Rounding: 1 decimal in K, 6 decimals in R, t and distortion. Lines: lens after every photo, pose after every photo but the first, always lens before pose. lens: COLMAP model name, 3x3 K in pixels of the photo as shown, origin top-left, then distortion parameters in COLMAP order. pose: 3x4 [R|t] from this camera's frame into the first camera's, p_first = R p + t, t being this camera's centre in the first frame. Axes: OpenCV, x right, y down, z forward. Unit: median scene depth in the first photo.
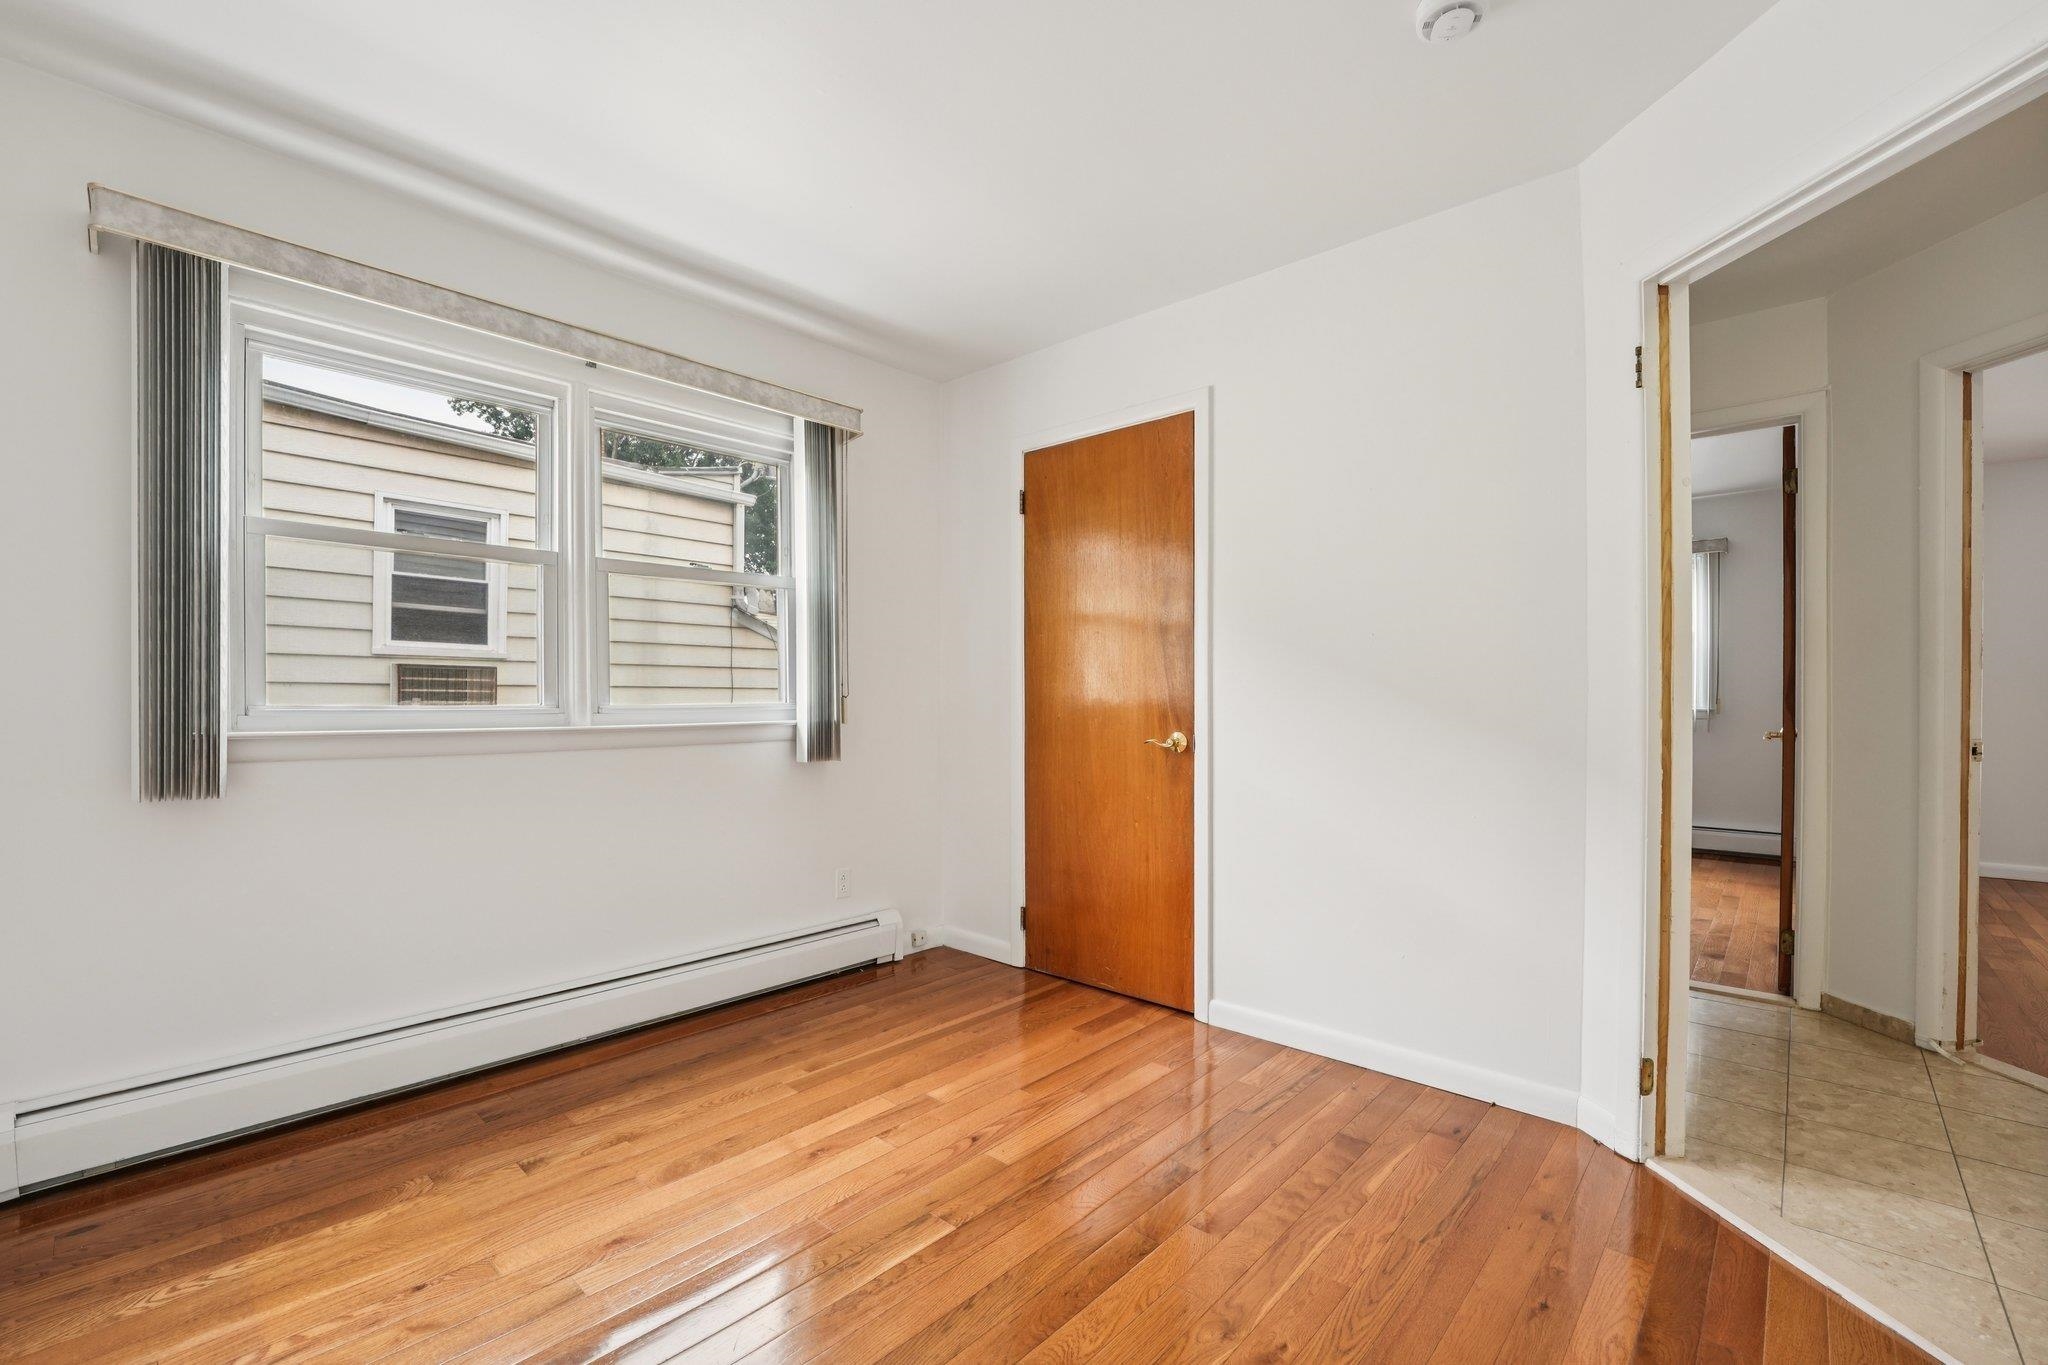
lens RADIAL K [[836.6, 0, 1052.2], [0, 836.6, 711.5], [0, 0, 1]] dist [-0.002620, 0.000026]
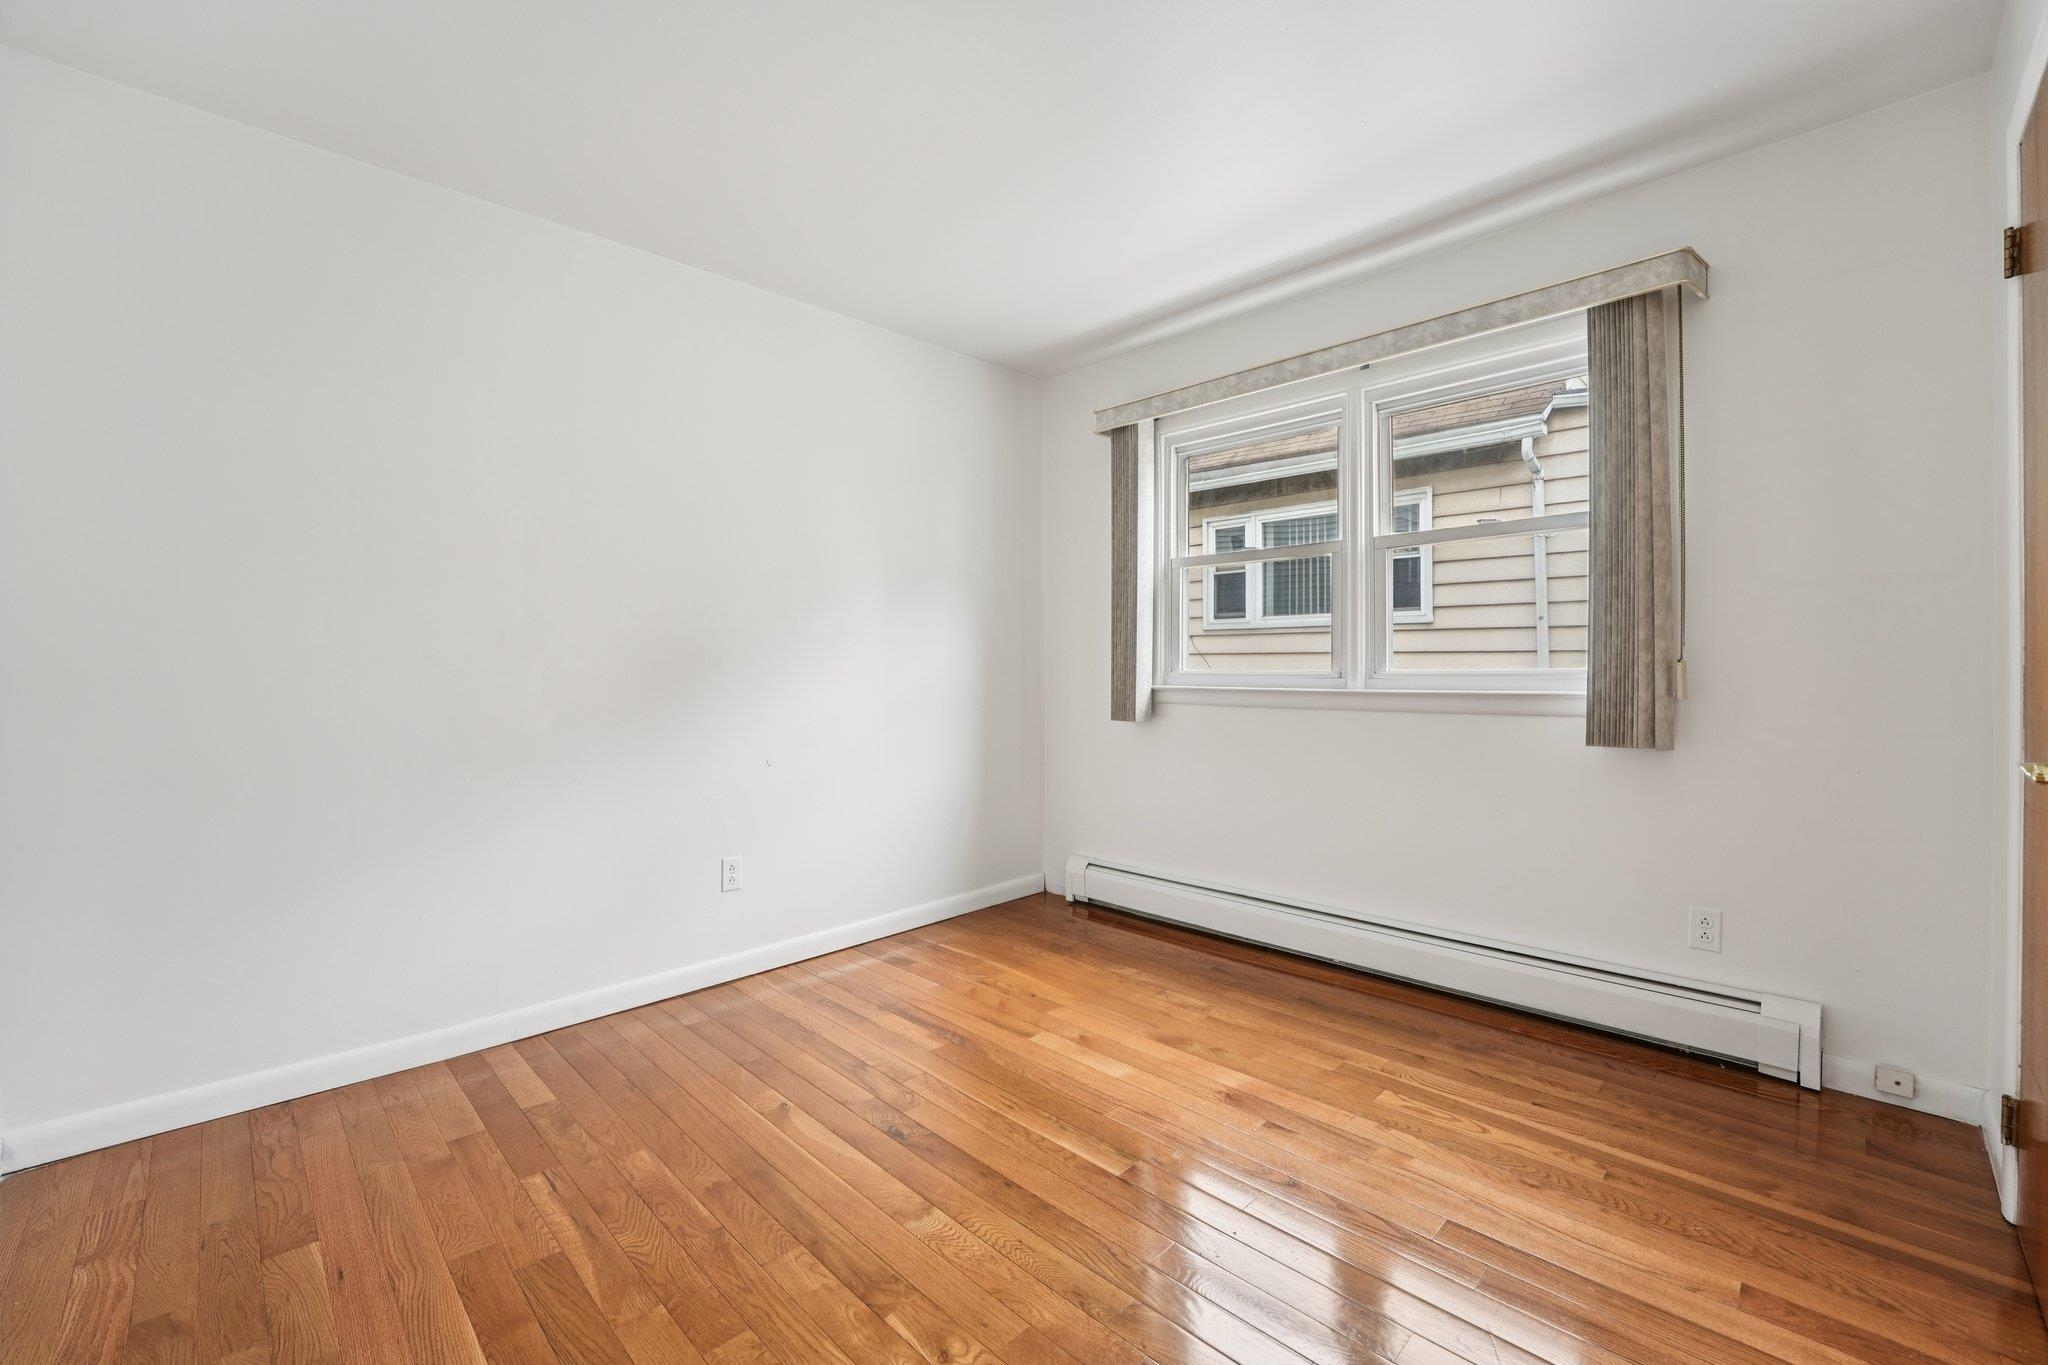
lens RADIAL K [[836.6, 0, 1021.6], [0, 836.6, 671.0], [0, 0, 1]] dist [-0.002620, 0.000026]
pose [[-0.022478, -0.003299, -0.999742, 0.601297], [-0.016890, 0.999853, -0.002919, 0.004240], [0.999605, 0.016820, -0.022530, 0.591743]]
